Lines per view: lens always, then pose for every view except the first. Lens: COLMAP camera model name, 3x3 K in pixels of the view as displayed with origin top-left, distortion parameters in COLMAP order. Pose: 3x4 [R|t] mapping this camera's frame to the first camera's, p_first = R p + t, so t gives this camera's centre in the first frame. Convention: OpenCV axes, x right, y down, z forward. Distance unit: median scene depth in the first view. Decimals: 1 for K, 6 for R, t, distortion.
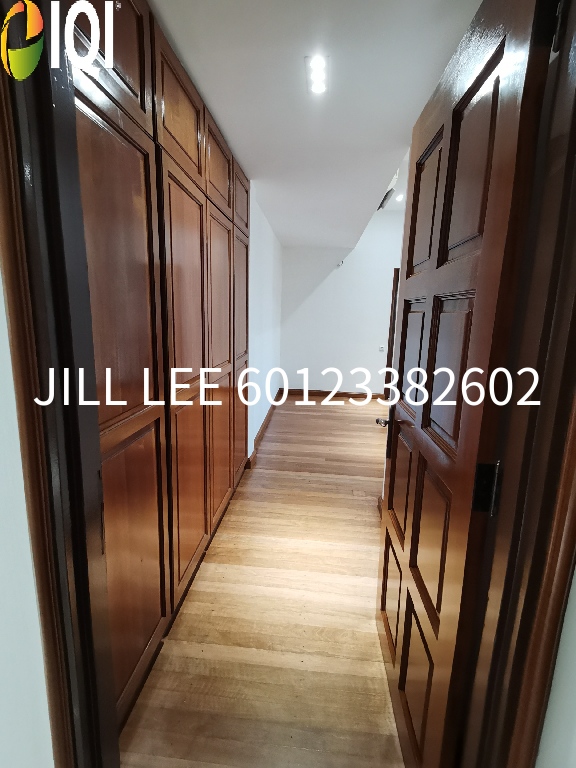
lens RADIAL K [[384.0, 0, 286.5], [0, 384.0, 384.2], [0, 0, 1]] dist [0.001403, 0.000257]
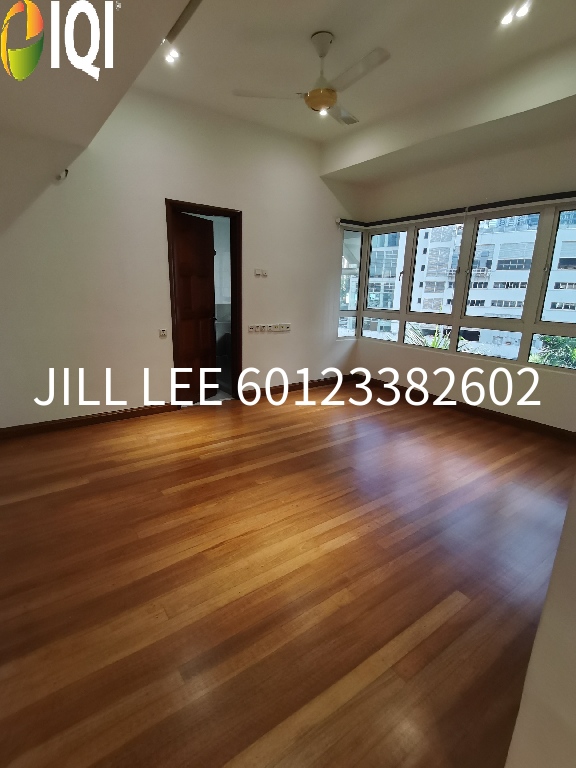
lens RADIAL K [[384.0, 0, 286.9], [0, 384.0, 384.2], [0, 0, 1]] dist [0.001403, 0.000257]
pose [[0.762135, -0.179250, 0.622110, 0.000257], [0.137670, 0.983802, 0.114808, -0.067555], [-0.632612, -0.001853, 0.774467, 0.488835]]
